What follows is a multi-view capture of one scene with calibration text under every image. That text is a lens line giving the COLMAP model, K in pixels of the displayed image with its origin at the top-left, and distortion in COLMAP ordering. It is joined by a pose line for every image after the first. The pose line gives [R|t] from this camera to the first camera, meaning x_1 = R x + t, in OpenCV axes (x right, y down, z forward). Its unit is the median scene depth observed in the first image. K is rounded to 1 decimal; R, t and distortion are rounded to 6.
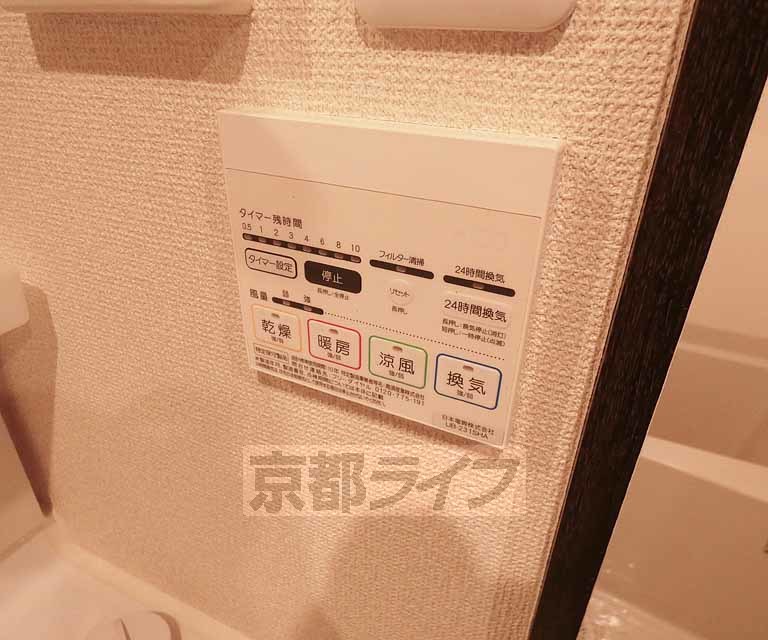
lens RADIAL K [[528.8, 0, 384.0], [0, 528.8, 320.0], [0, 0, 1]] dist [-0.001681, -0.004946]
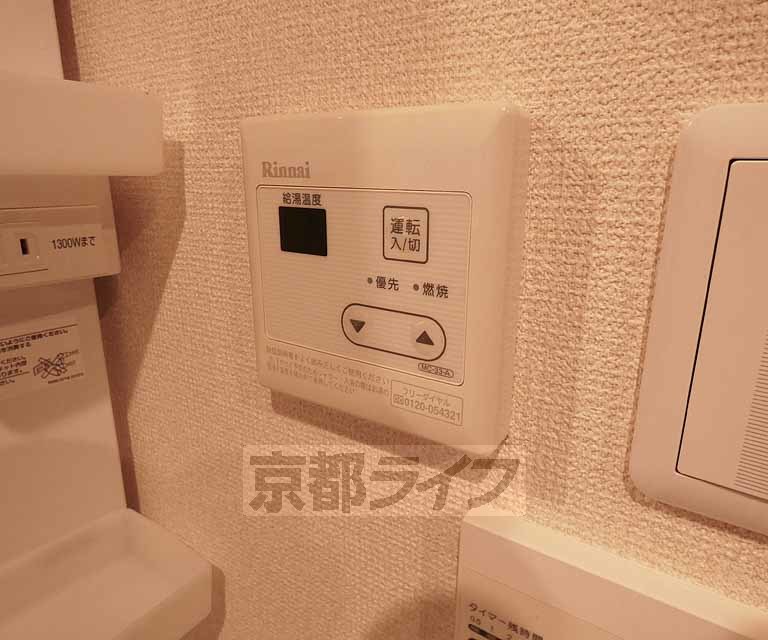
lens RADIAL K [[528.8, 0, 384.0], [0, 528.8, 320.0], [0, 0, 1]] dist [-0.001681, -0.004946]
pose [[0.988073, 0.027352, -0.151540, -0.299252], [-0.061085, 0.972978, -0.222669, -0.498426], [0.141354, 0.229270, 0.963044, -0.096425]]
